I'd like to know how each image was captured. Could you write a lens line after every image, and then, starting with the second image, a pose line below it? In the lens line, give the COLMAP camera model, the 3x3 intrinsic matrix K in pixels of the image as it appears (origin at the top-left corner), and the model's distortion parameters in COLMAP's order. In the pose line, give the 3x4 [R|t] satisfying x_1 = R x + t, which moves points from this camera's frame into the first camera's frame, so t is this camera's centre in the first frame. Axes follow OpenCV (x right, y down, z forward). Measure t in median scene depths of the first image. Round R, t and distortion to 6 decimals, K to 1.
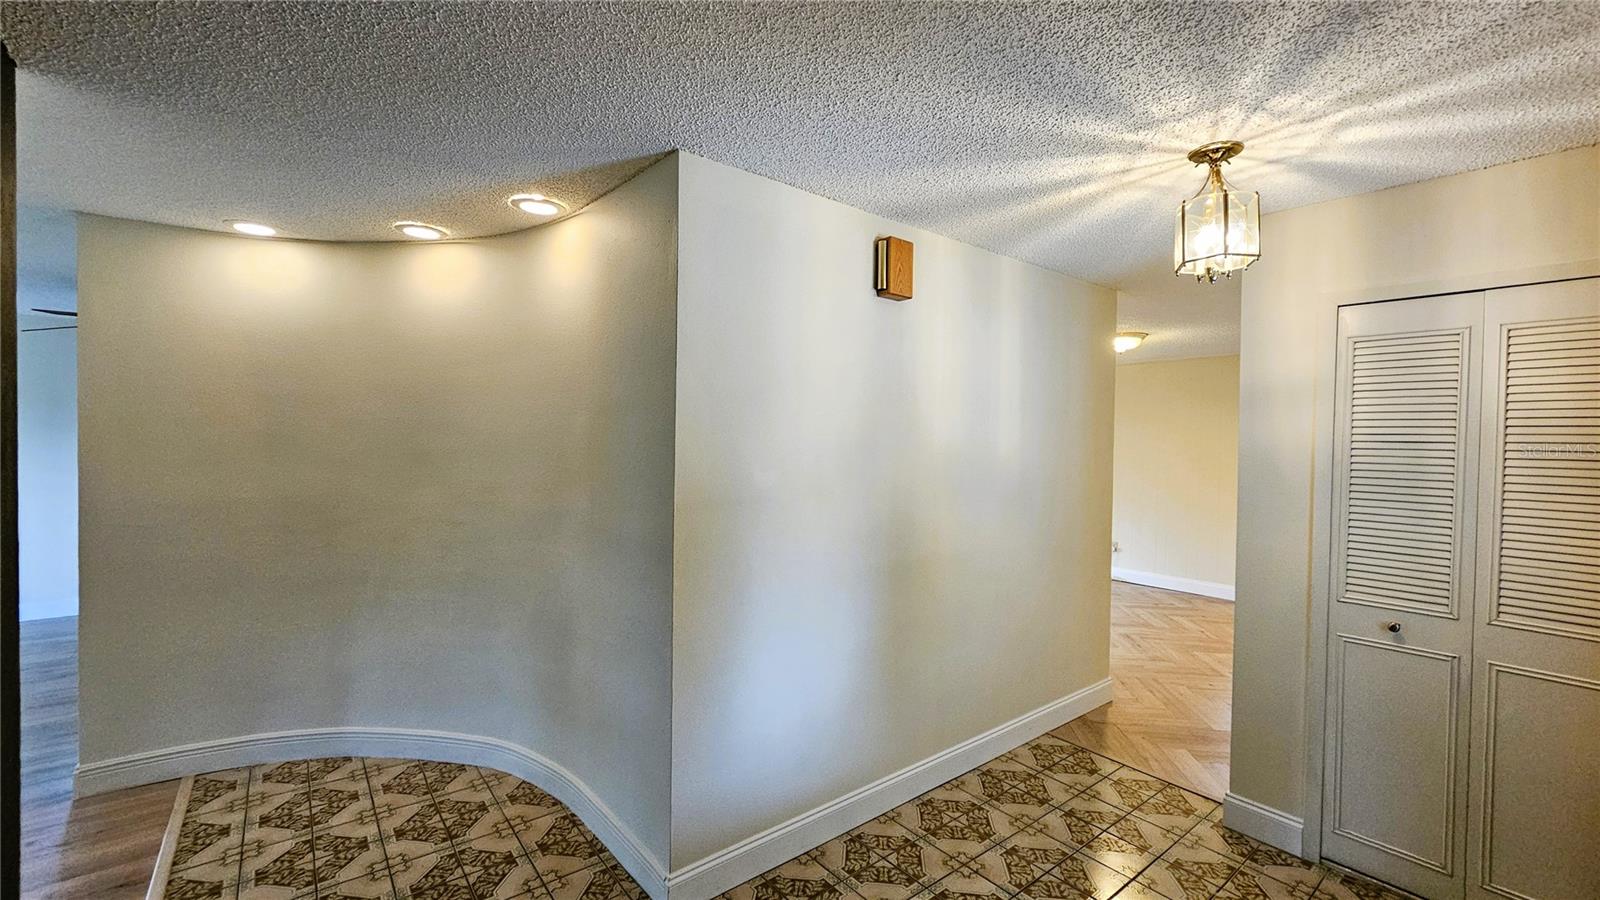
lens RADIAL K [[655.3, 0, 802.7], [0, 655.3, 446.8], [0, 0, 1]] dist [-0.000640, 0.000561]
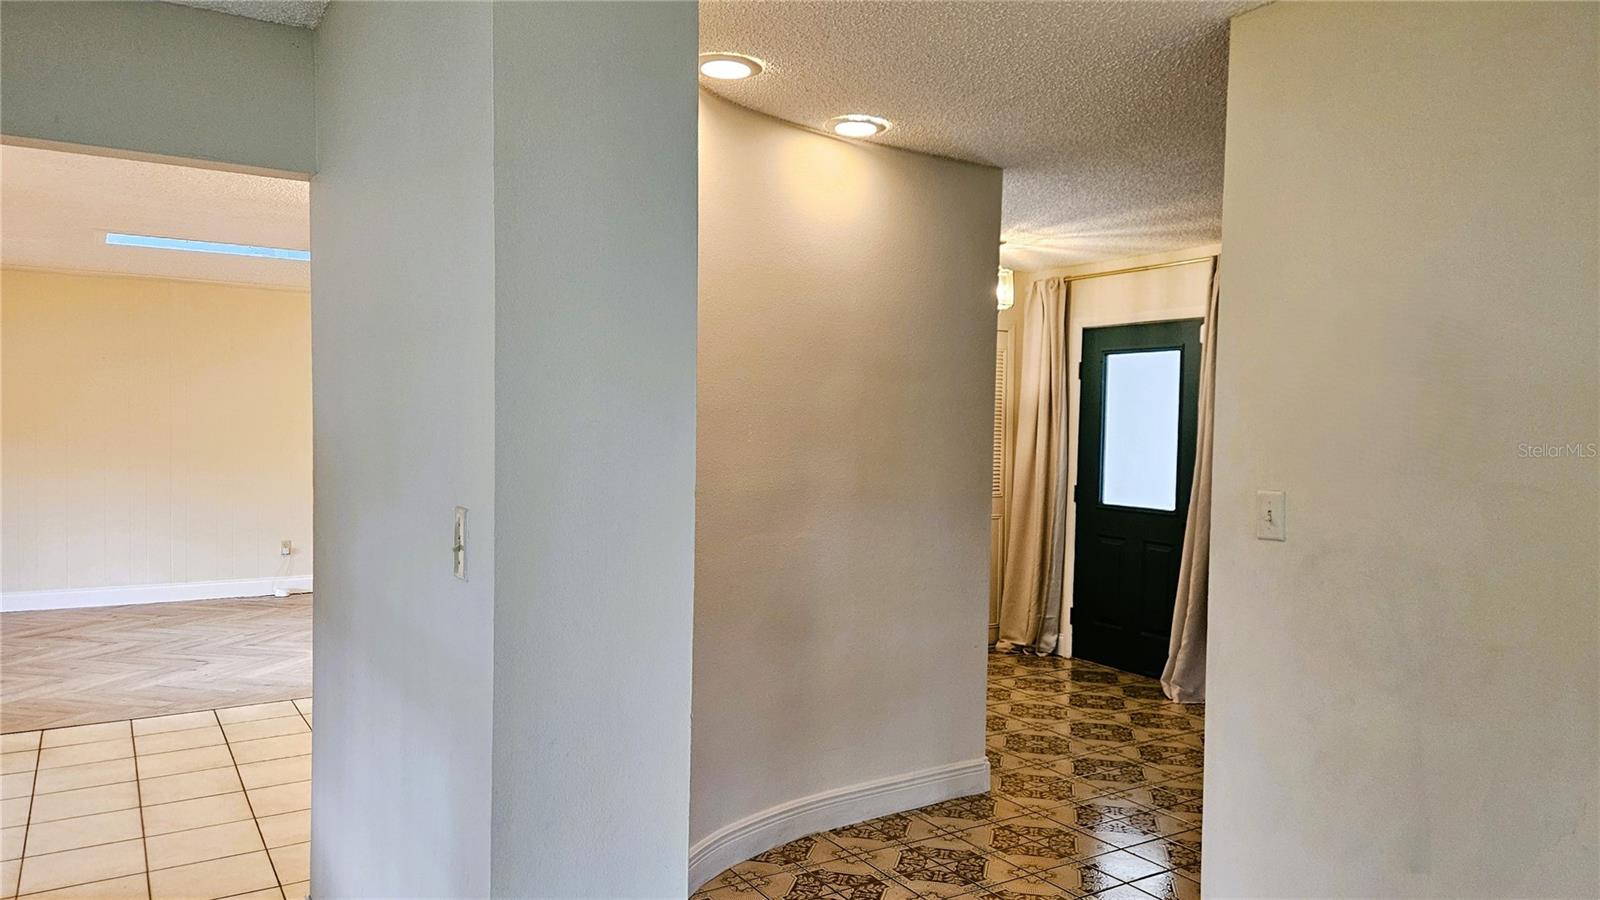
lens RADIAL K [[1095.1, 0, 798.0], [0, 1095.1, 461.0], [0, 0, 1]] dist [-0.032937, -0.000718]
pose [[0.114705, -0.052659, 0.992003, -1.947314], [-0.001954, 0.998580, 0.053234, -0.012804], [-0.993398, -0.008044, 0.114439, 0.964435]]
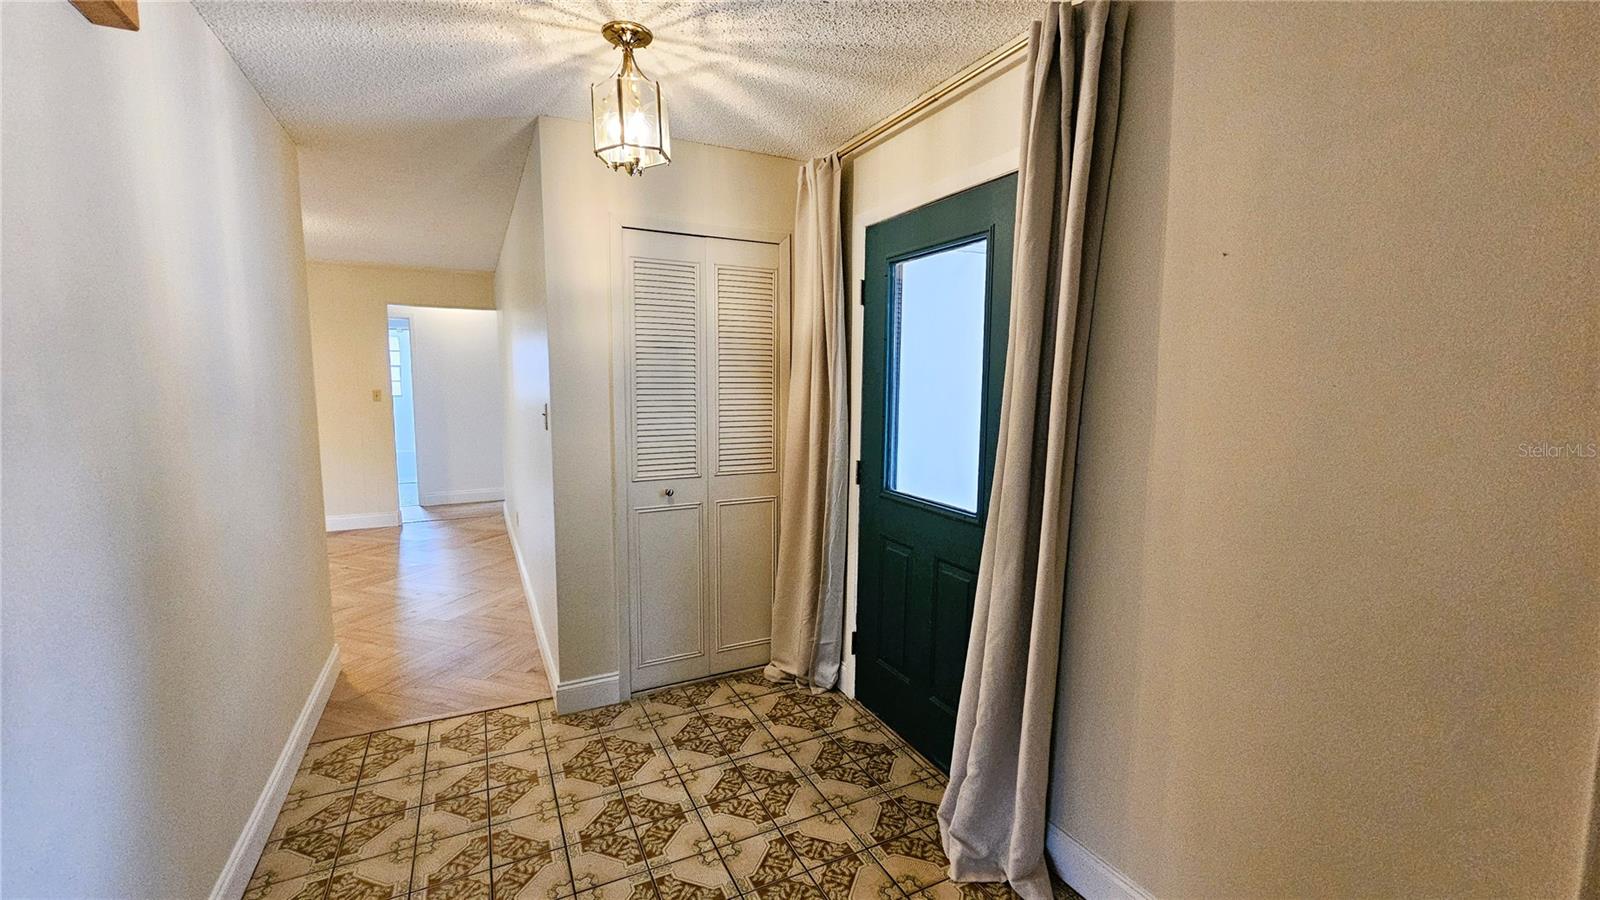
lens RADIAL K [[655.3, 0, 802.7], [0, 655.3, 446.8], [0, 0, 1]] dist [-0.000640, 0.000561]
pose [[0.213507, -0.118055, 0.969782, -0.258844], [0.009297, 0.992872, 0.118819, 0.031864], [-0.976897, -0.016353, 0.213083, 0.430211]]
